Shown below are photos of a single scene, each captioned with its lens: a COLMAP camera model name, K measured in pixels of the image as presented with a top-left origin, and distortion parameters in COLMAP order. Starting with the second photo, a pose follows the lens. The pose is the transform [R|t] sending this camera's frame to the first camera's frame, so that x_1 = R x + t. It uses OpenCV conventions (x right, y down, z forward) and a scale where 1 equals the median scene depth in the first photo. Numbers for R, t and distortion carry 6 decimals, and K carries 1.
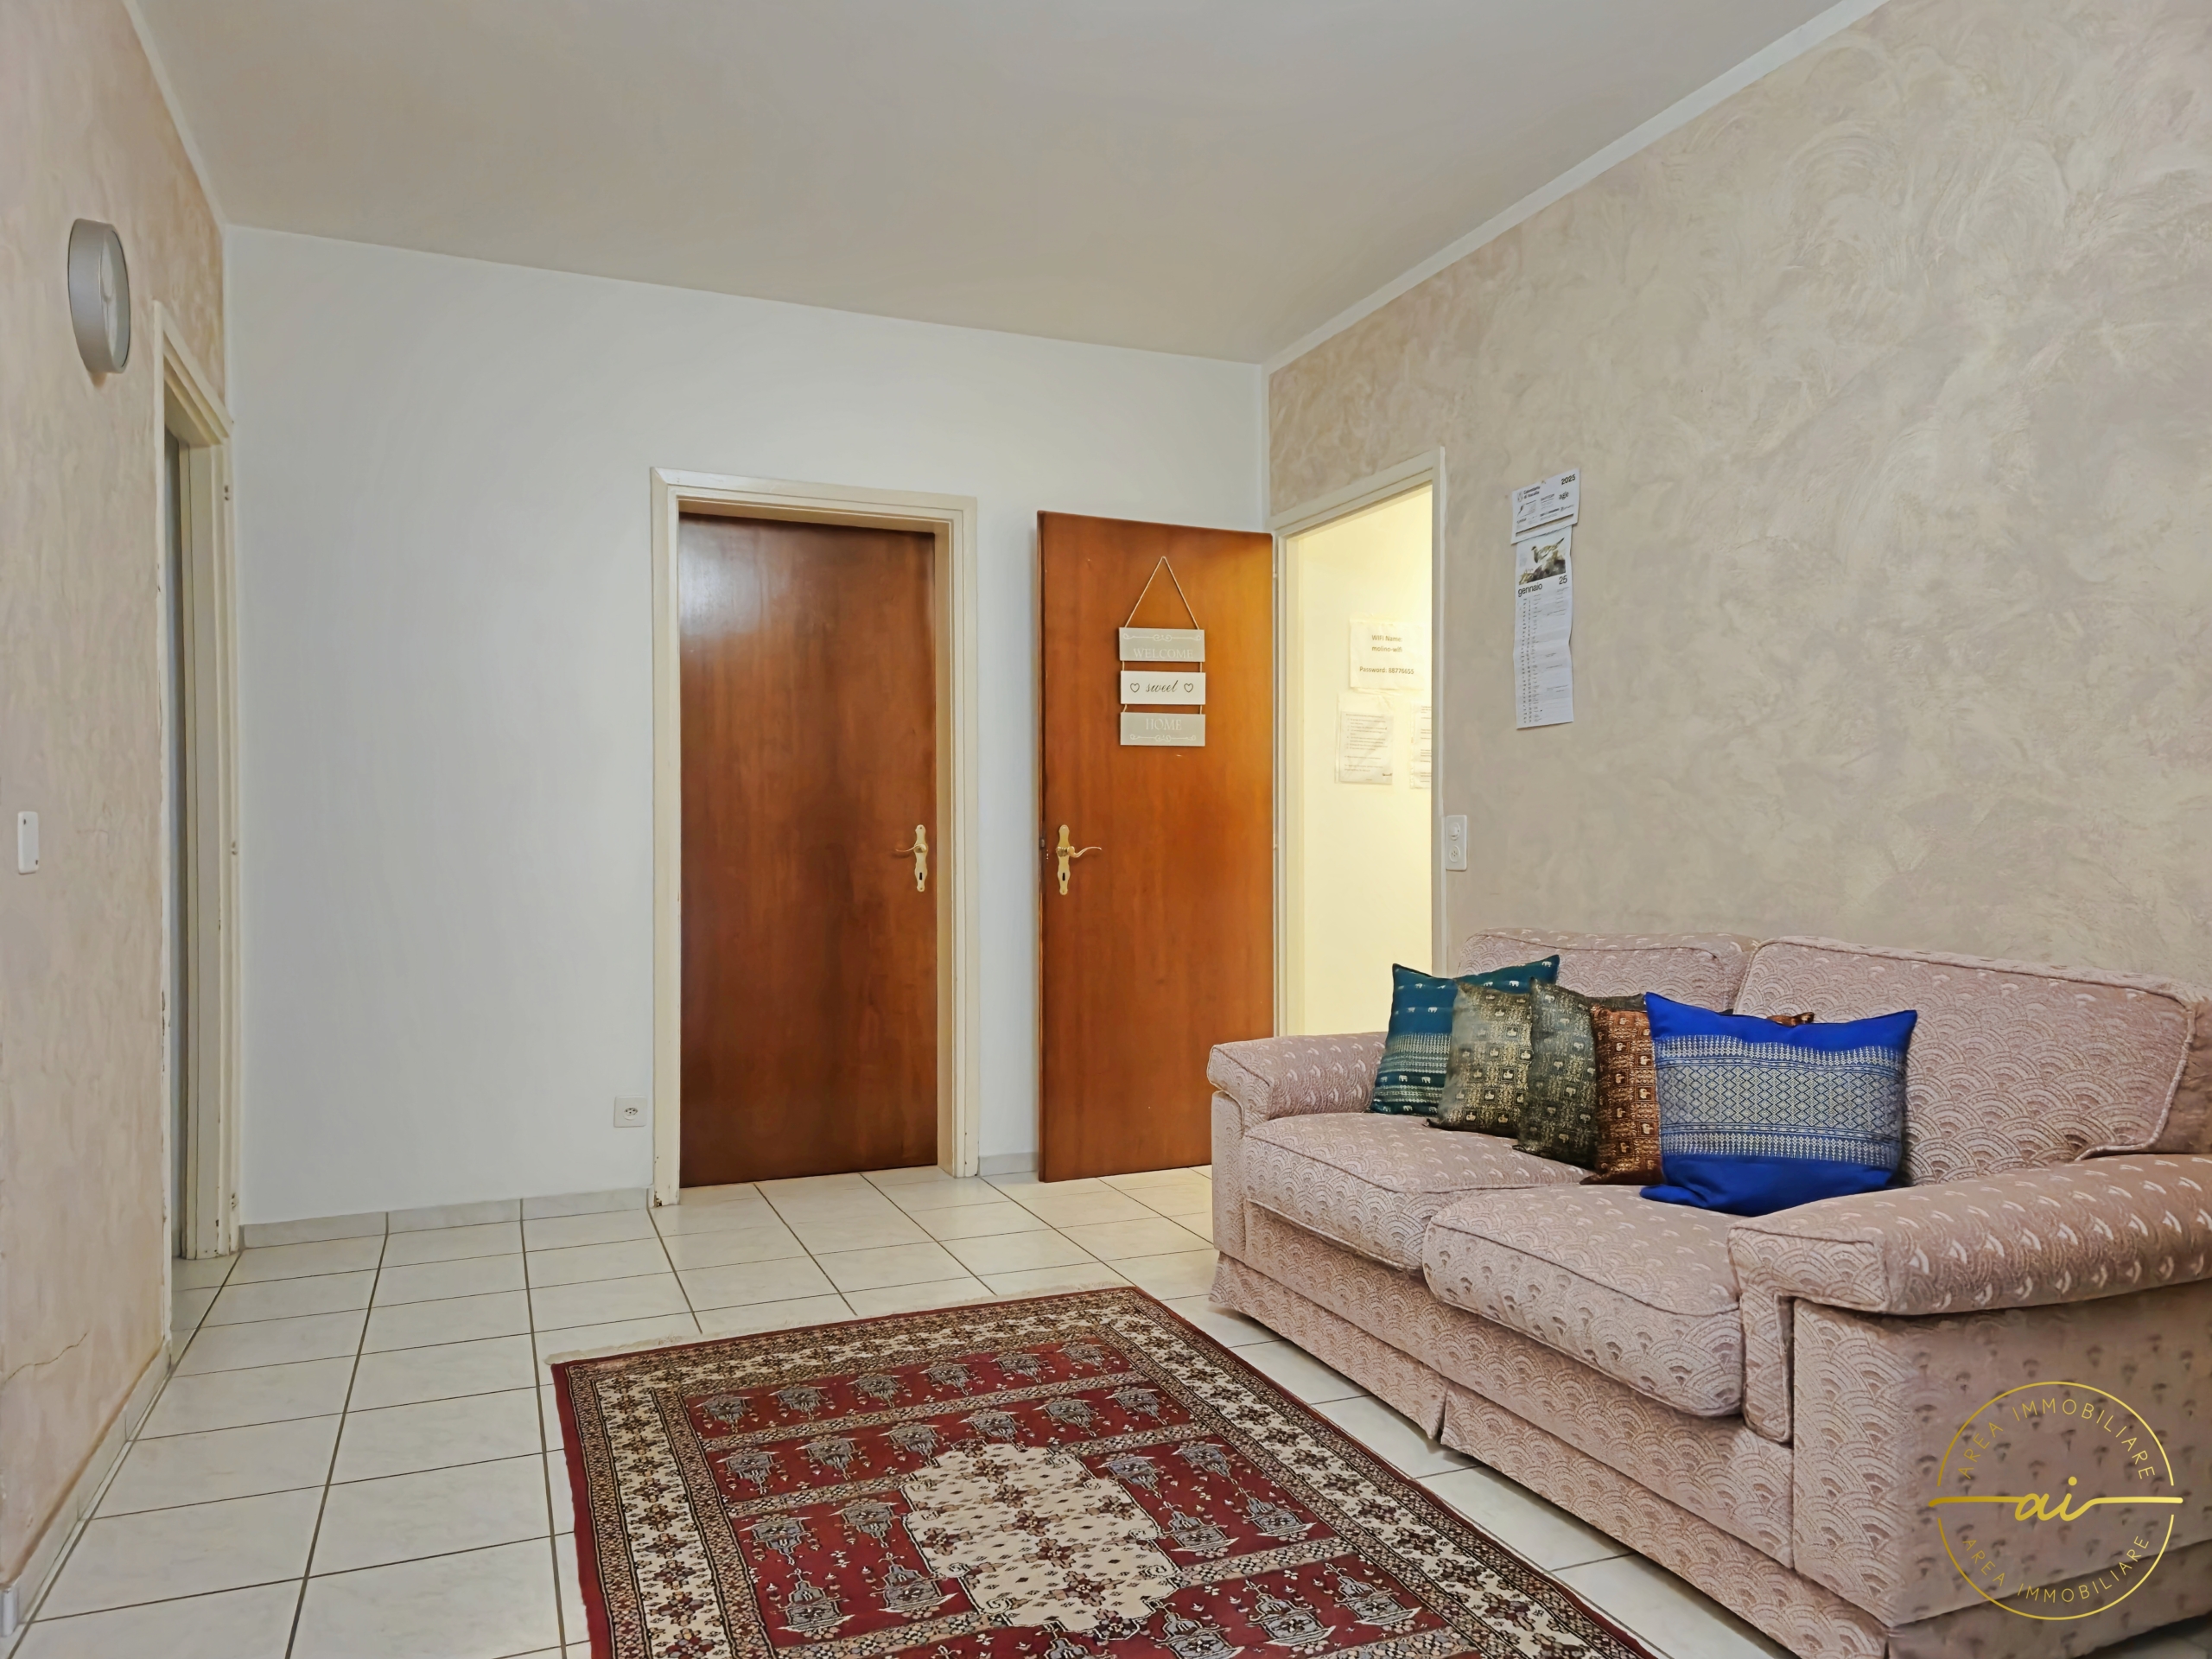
lens RADIAL K [[1475.6, 0, 1084.7], [0, 1475.6, 850.3], [0, 0, 1]] dist [0.102648, -0.095429]
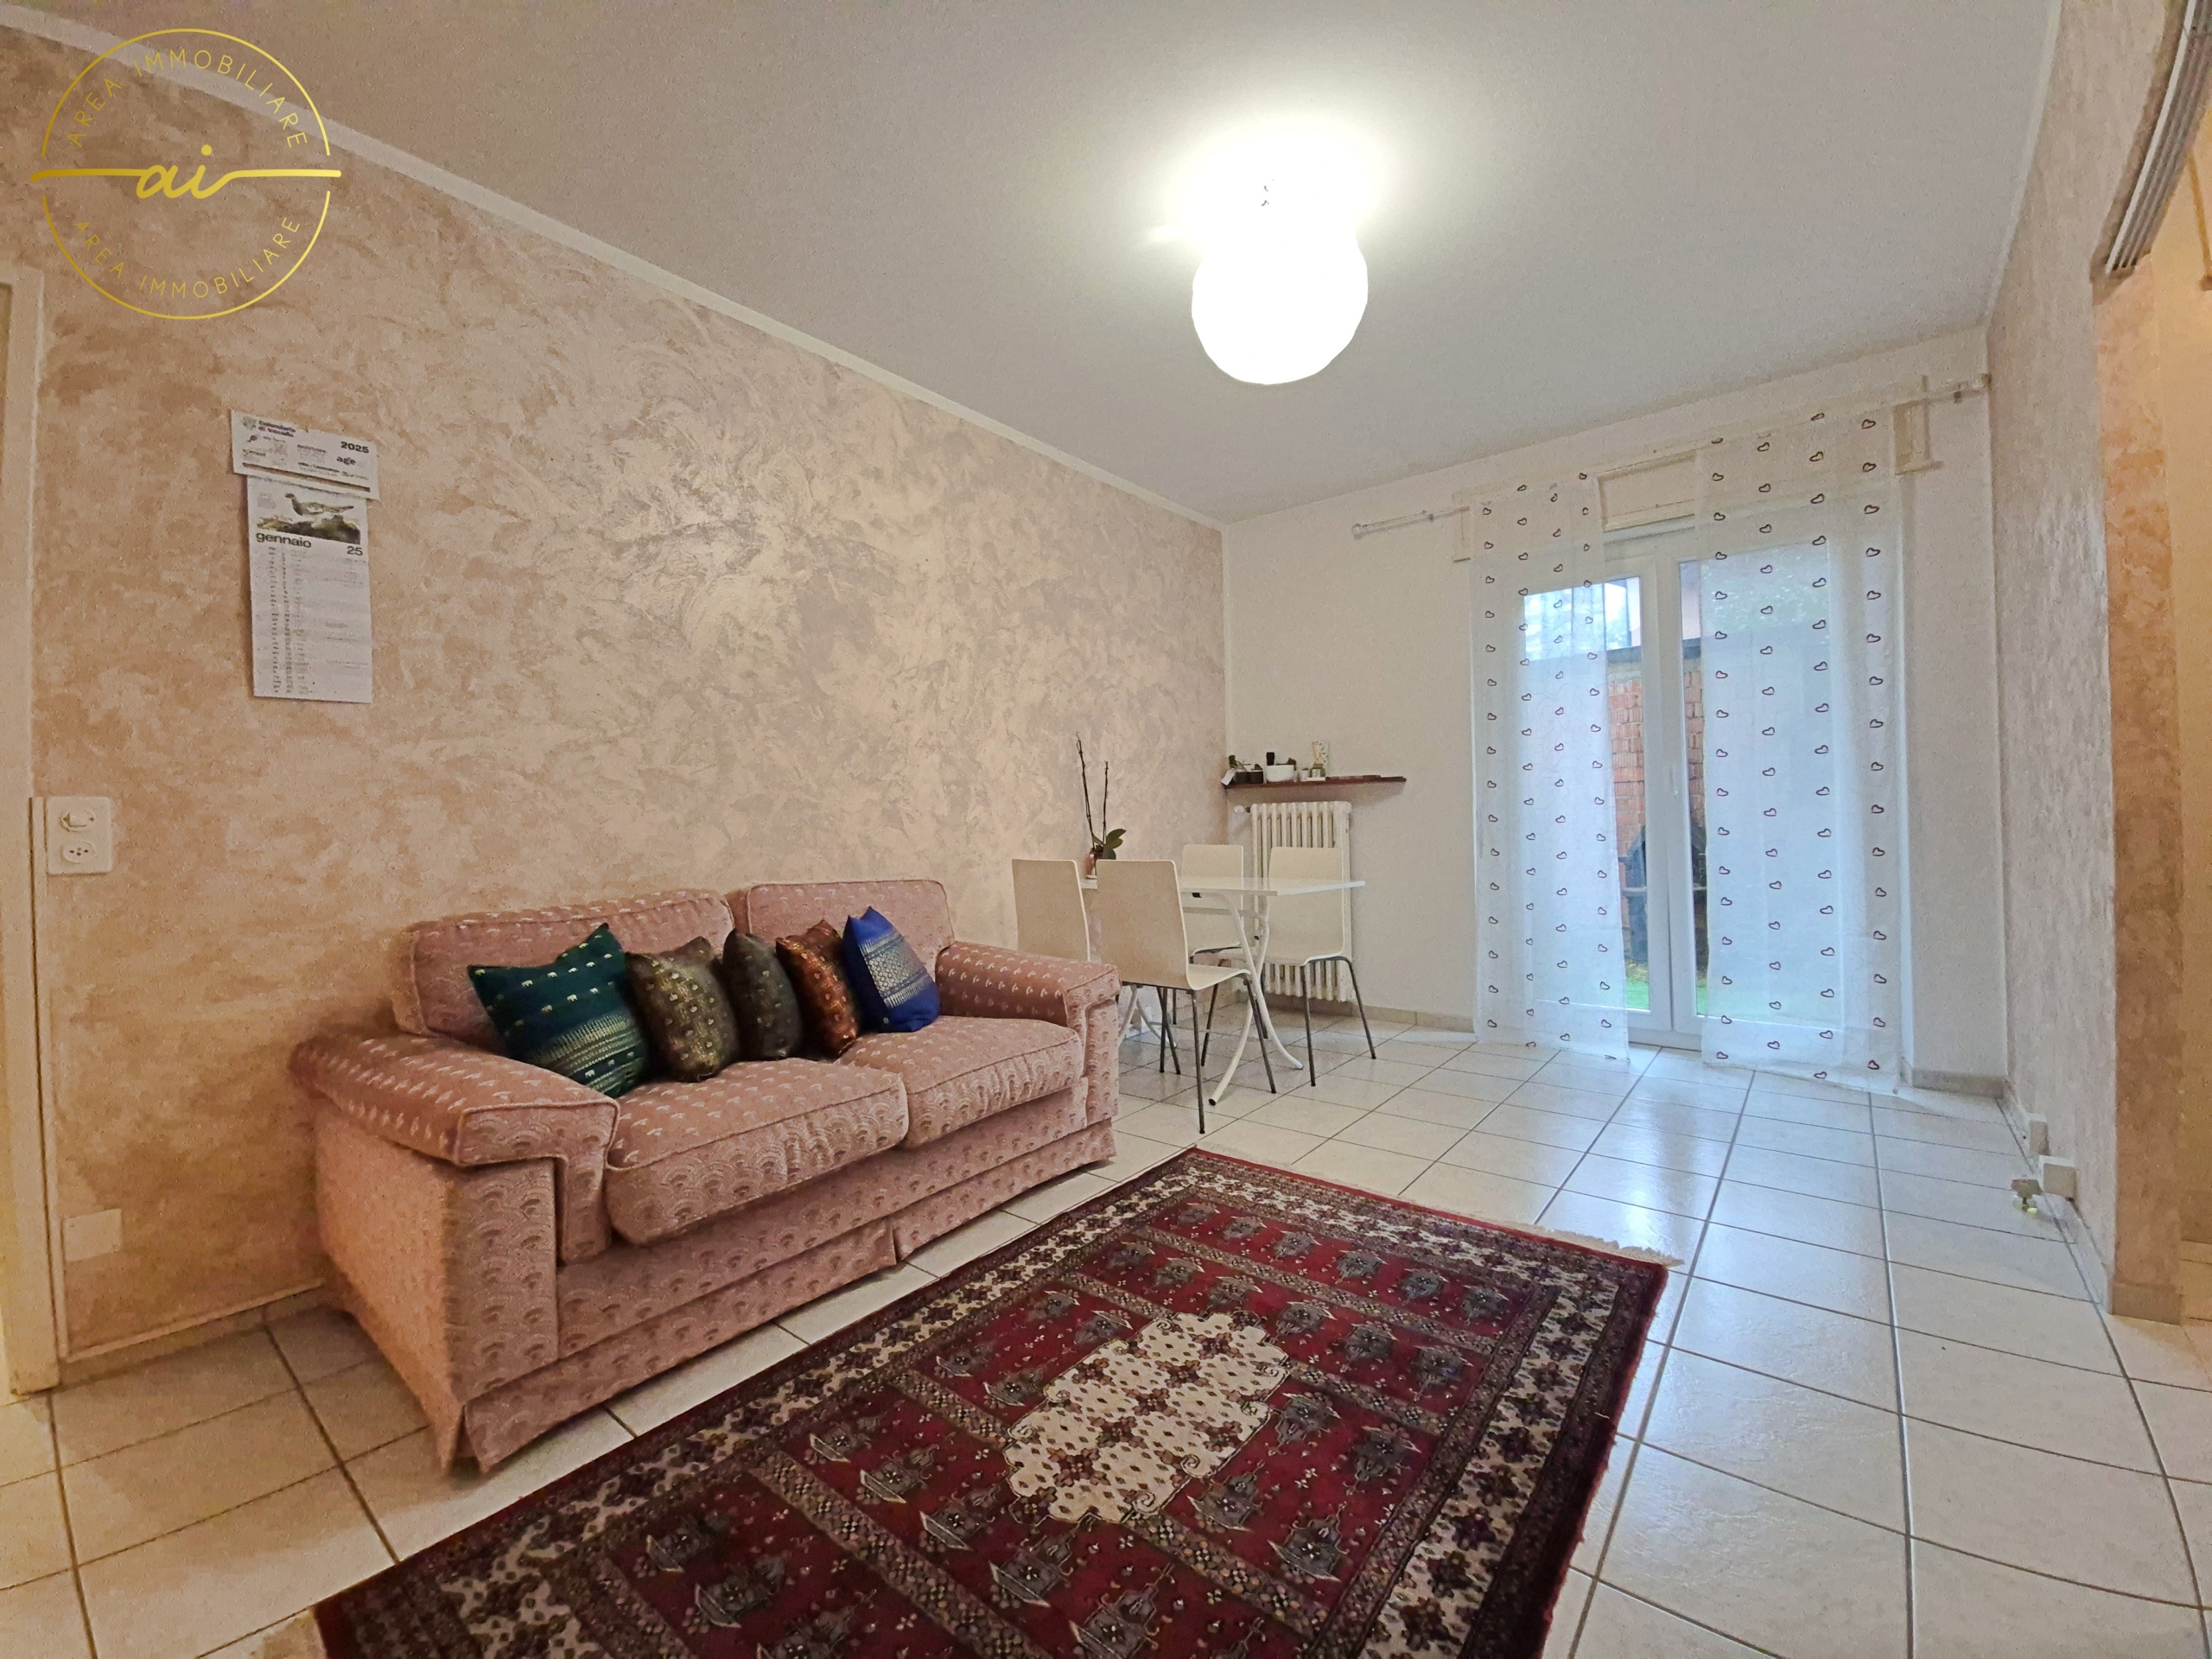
lens RADIAL K [[898.2, 0, 1096.2], [0, 898.2, 822.5], [0, 0, 1]] dist [-0.001020, -0.000049]
pose [[-0.479279, 0.012979, 0.877566, -0.539822], [0.032769, 0.999458, 0.003115, 0.004820], [-0.877050, 0.030250, -0.479445, 1.177942]]
